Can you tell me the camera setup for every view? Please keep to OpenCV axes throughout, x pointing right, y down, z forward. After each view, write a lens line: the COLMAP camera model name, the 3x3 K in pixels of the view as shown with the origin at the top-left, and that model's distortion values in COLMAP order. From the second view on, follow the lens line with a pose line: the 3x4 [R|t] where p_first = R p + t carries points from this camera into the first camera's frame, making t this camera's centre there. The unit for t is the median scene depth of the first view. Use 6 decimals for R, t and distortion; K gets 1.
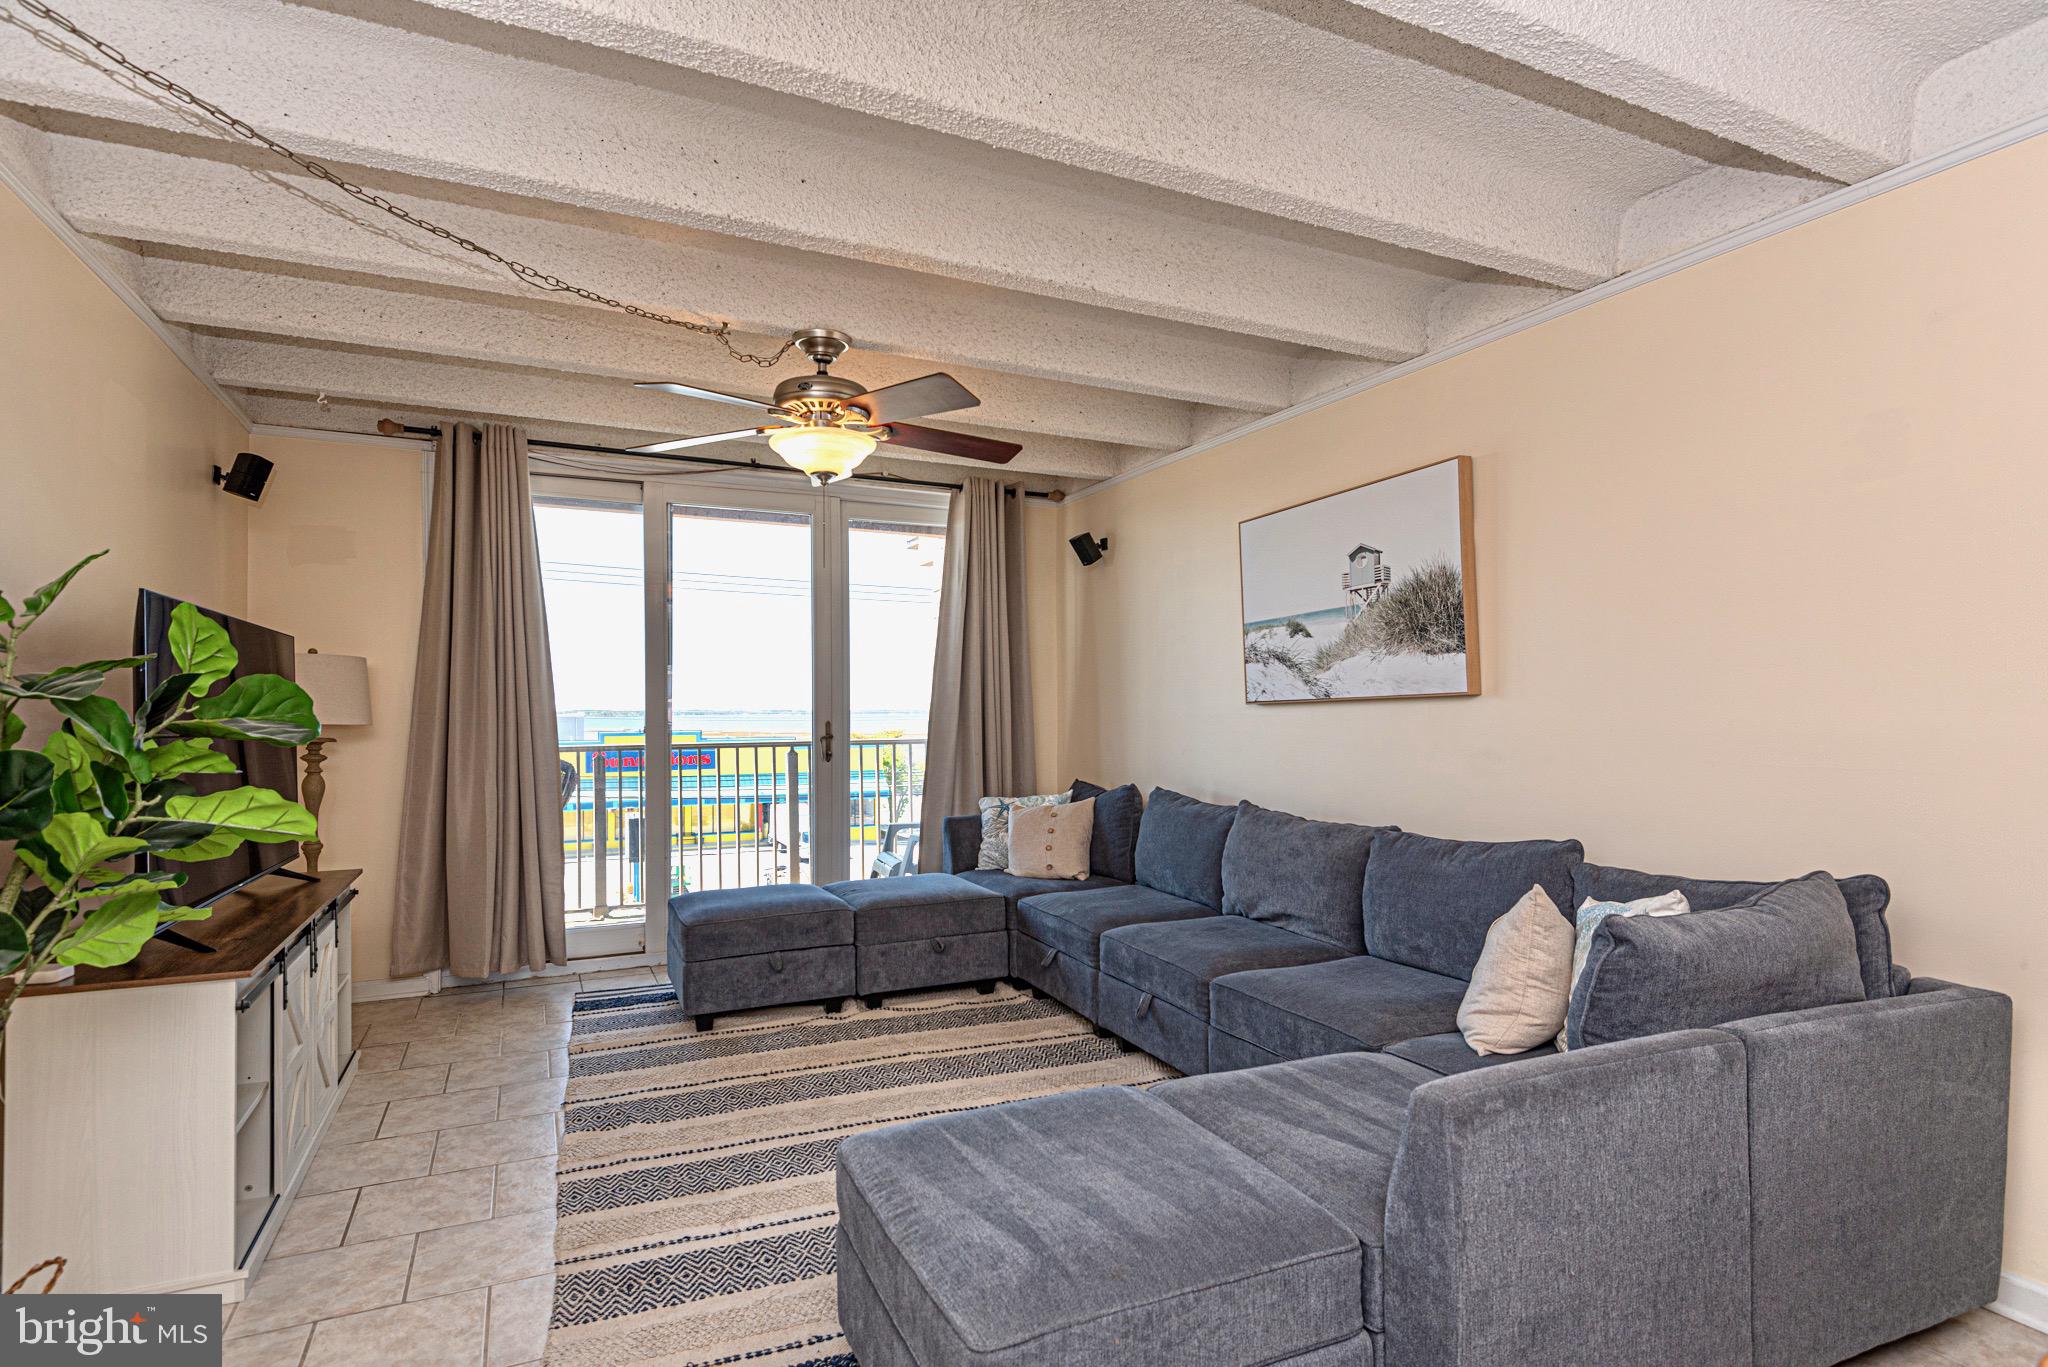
lens RADIAL K [[952.3, 0, 1011.6], [0, 952.3, 699.2], [0, 0, 1]] dist [0.005205, -0.000904]
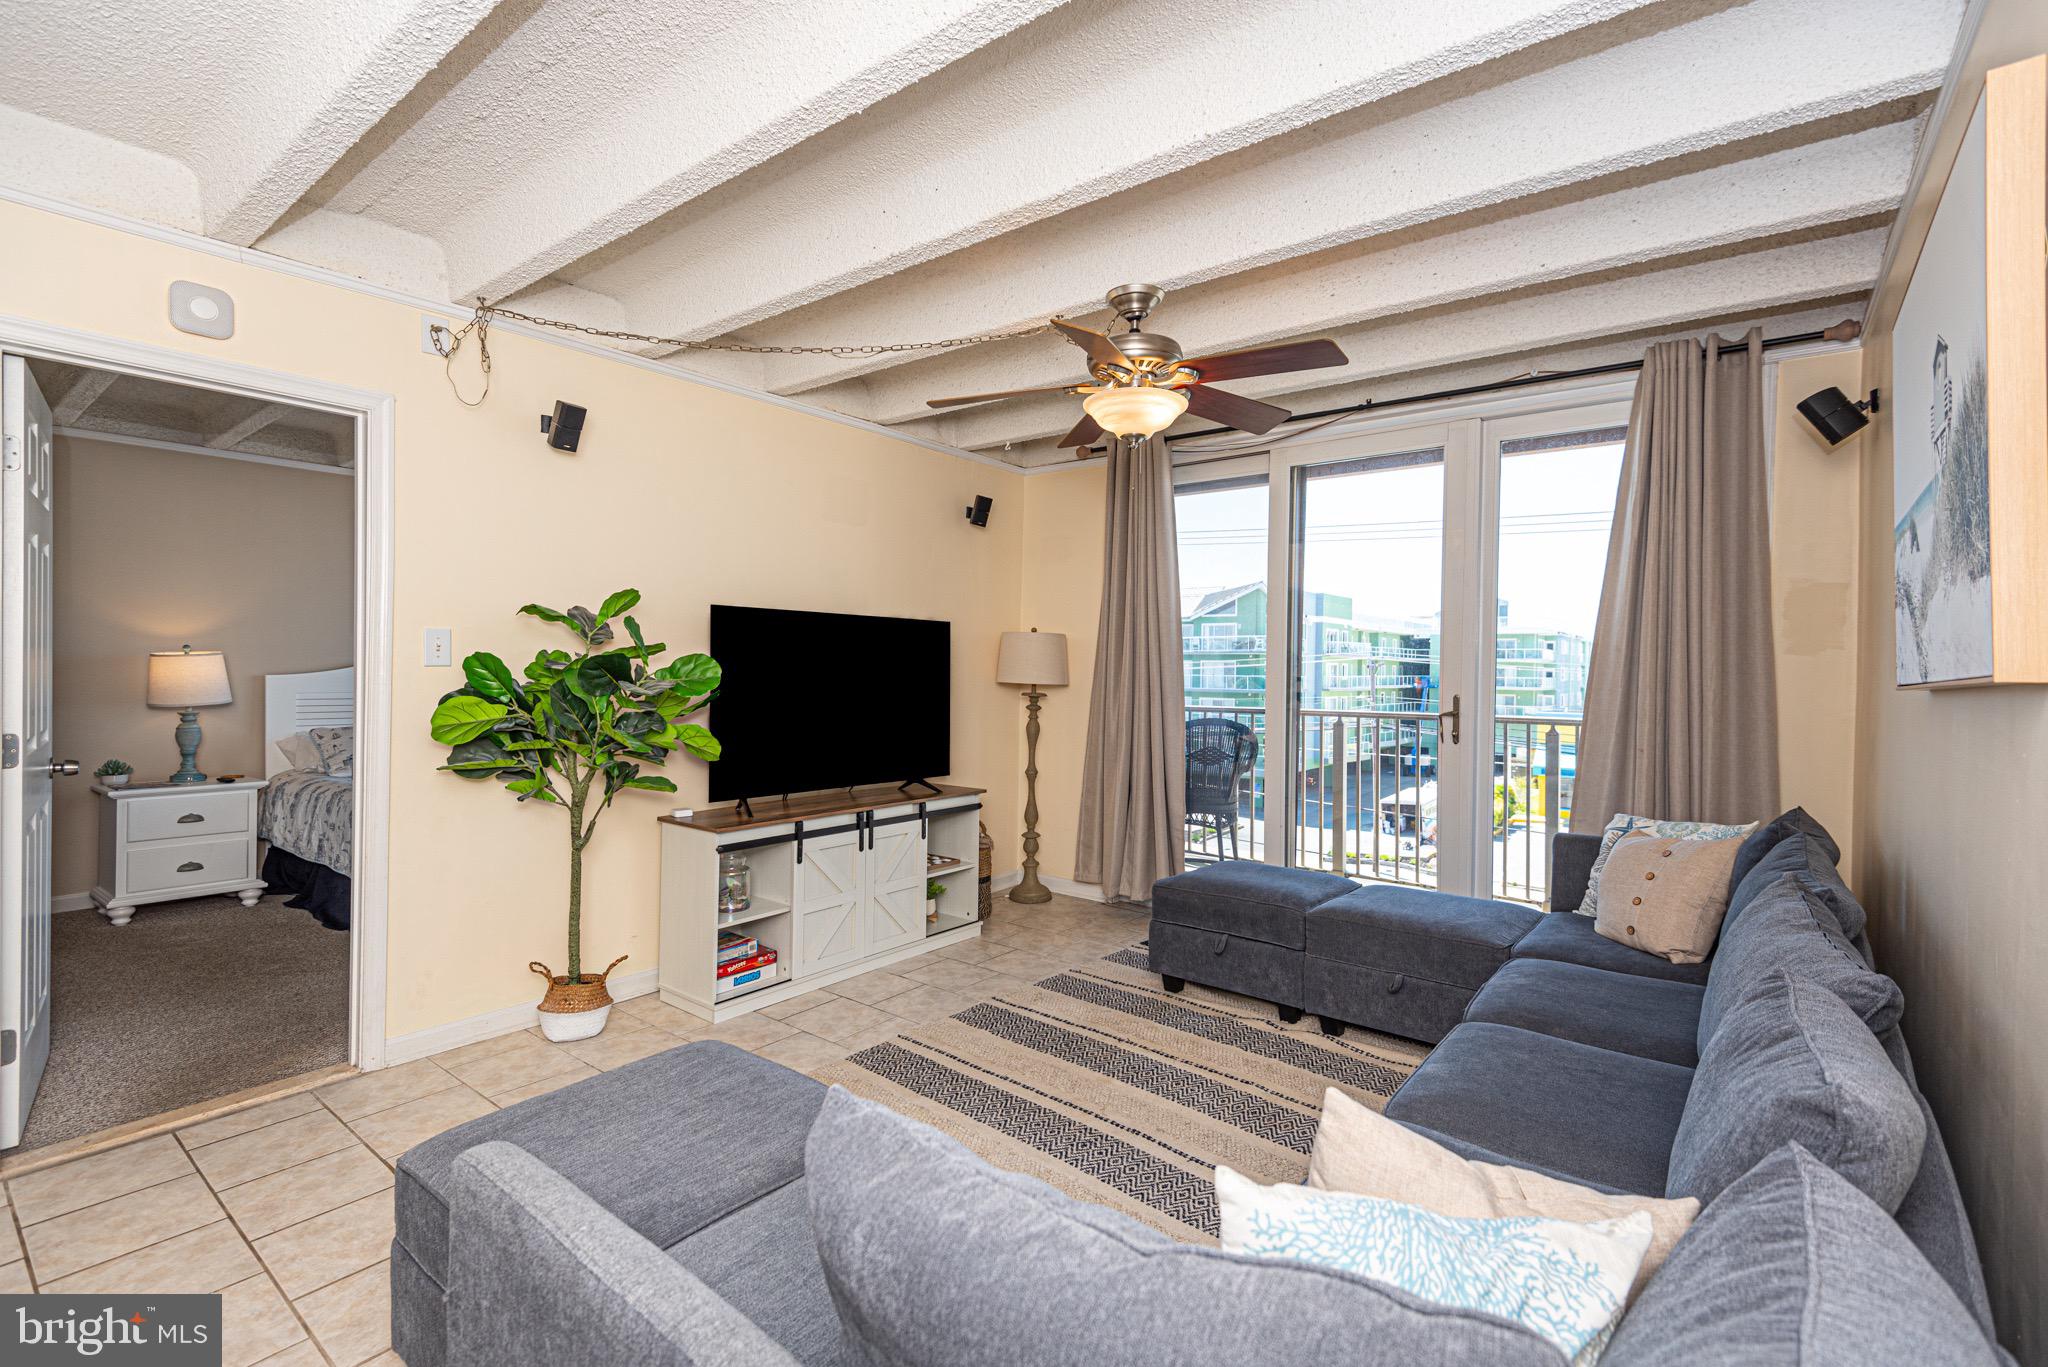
lens RADIAL K [[952.3, 0, 1020.0], [0, 952.3, 668.6], [0, 0, 1]] dist [0.005205, -0.000904]
pose [[0.449817, 0.008695, -0.893078, 0.503742], [-0.005085, 0.999961, 0.007175, -0.005407], [0.893106, 0.001314, 0.449844, 0.385106]]
